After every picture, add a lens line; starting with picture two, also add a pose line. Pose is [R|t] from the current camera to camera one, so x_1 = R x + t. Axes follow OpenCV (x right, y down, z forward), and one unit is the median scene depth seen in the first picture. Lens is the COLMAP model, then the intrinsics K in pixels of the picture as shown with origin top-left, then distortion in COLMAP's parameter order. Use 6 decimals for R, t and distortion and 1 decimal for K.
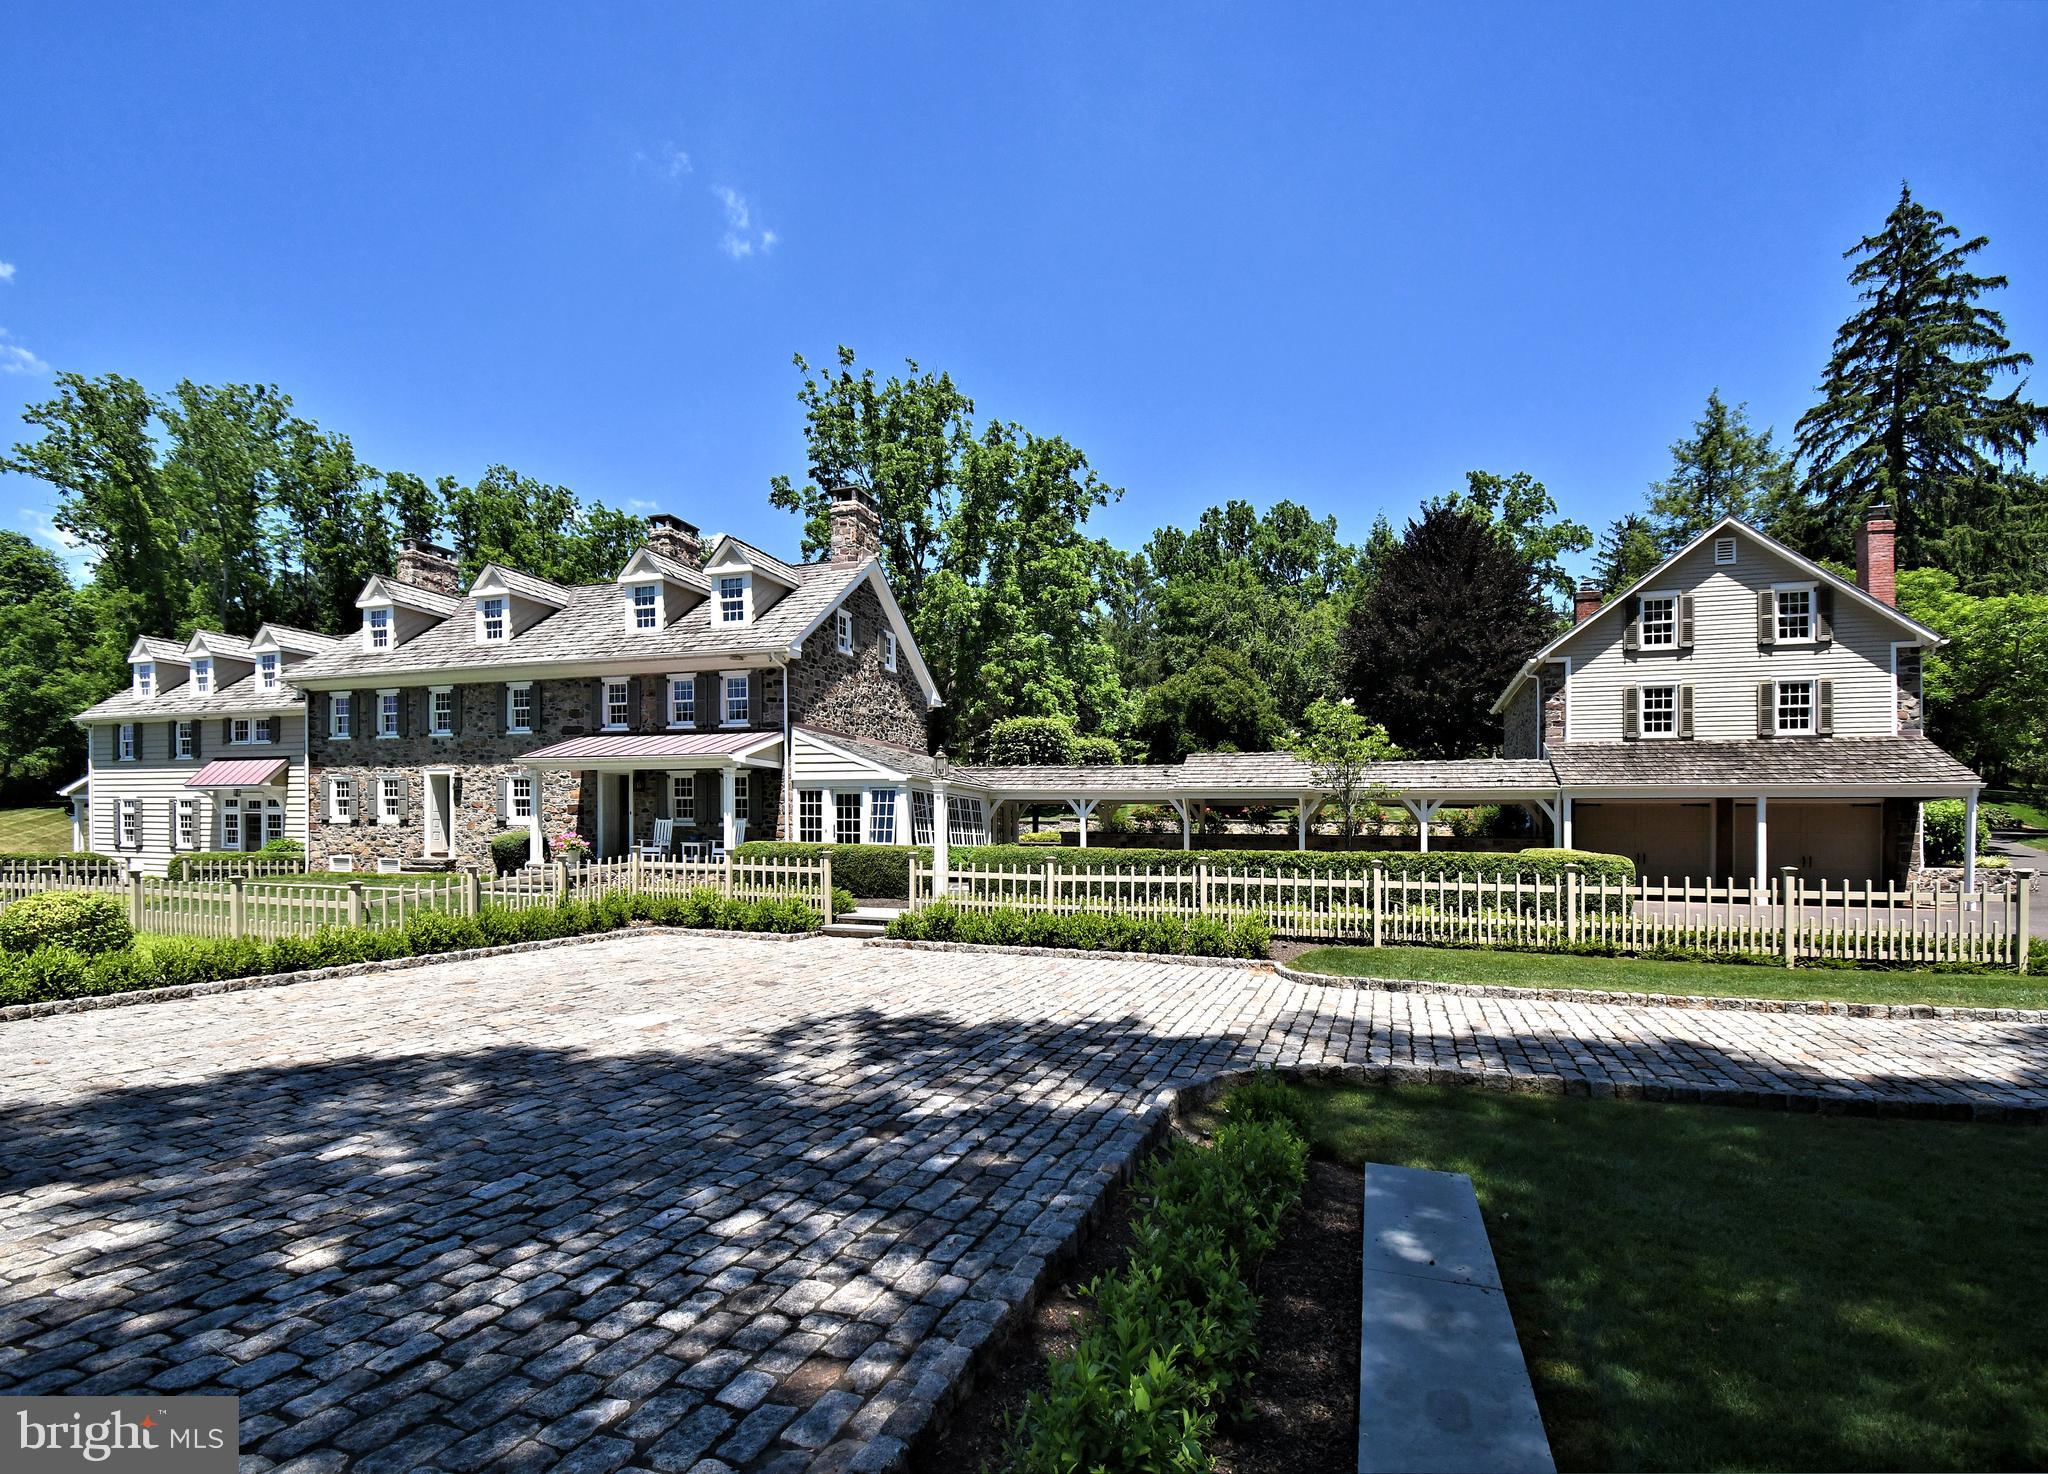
lens RADIAL K [[974.5, 0, 1022.0], [0, 974.5, 843.6], [0, 0, 1]] dist [0.036717, -0.017202]
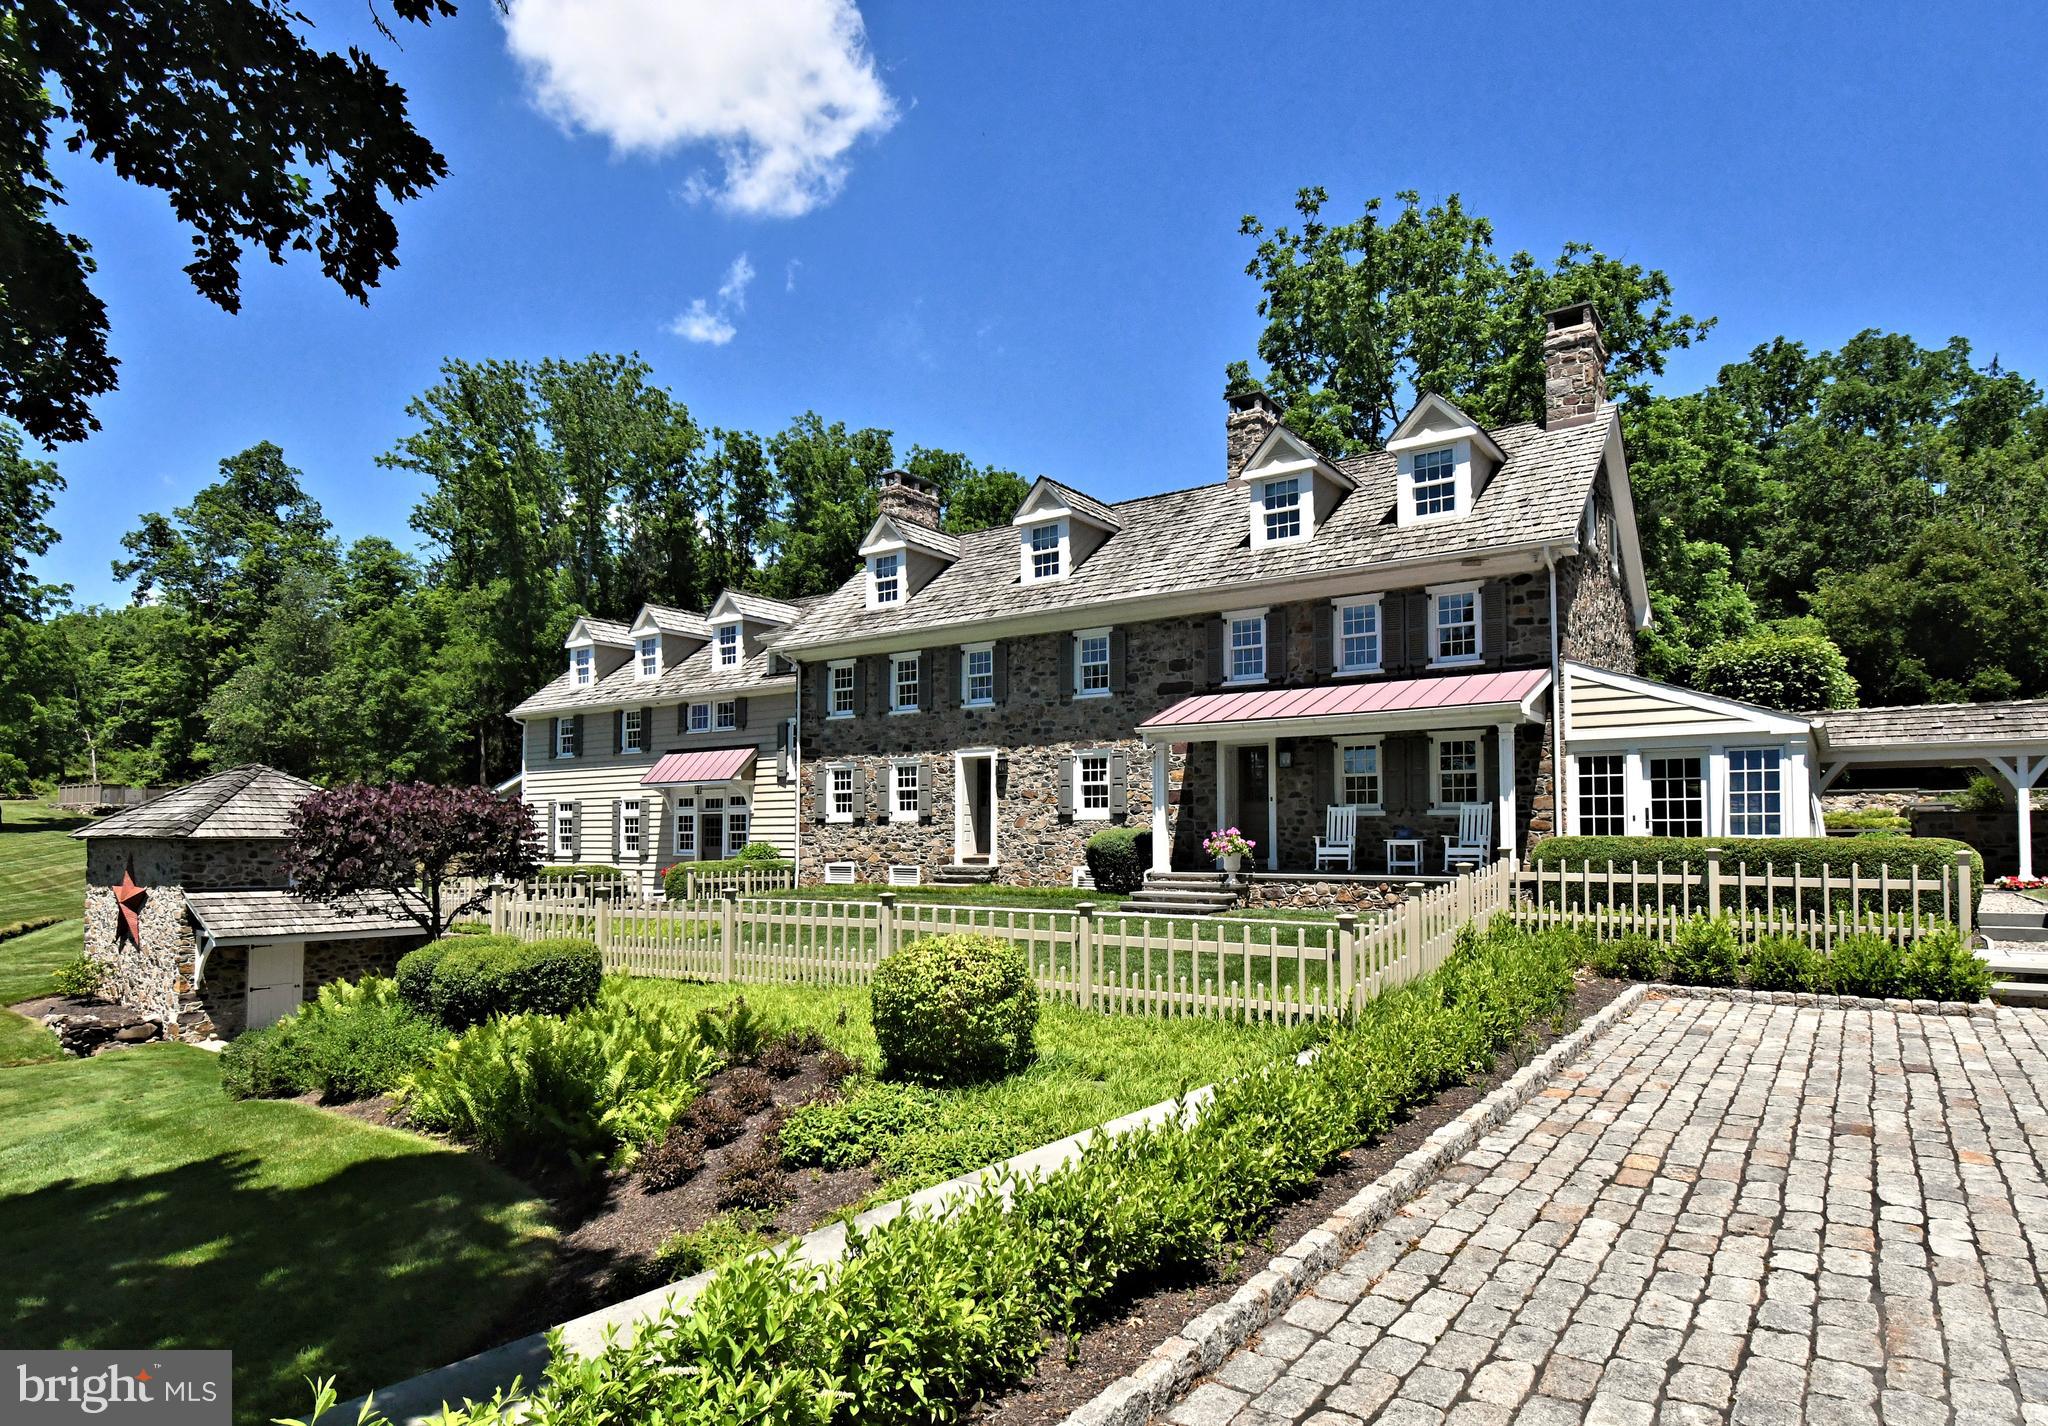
lens RADIAL K [[1178.7, 0, 1025.1], [0, 1178.7, 773.3], [0, 0, 1]] dist [0.050202, 0.000019]
pose [[0.965569, -0.032247, -0.258139, -0.291728], [0.018374, 0.998263, -0.055974, -0.004339], [0.259496, 0.049303, 0.964485, 0.108810]]
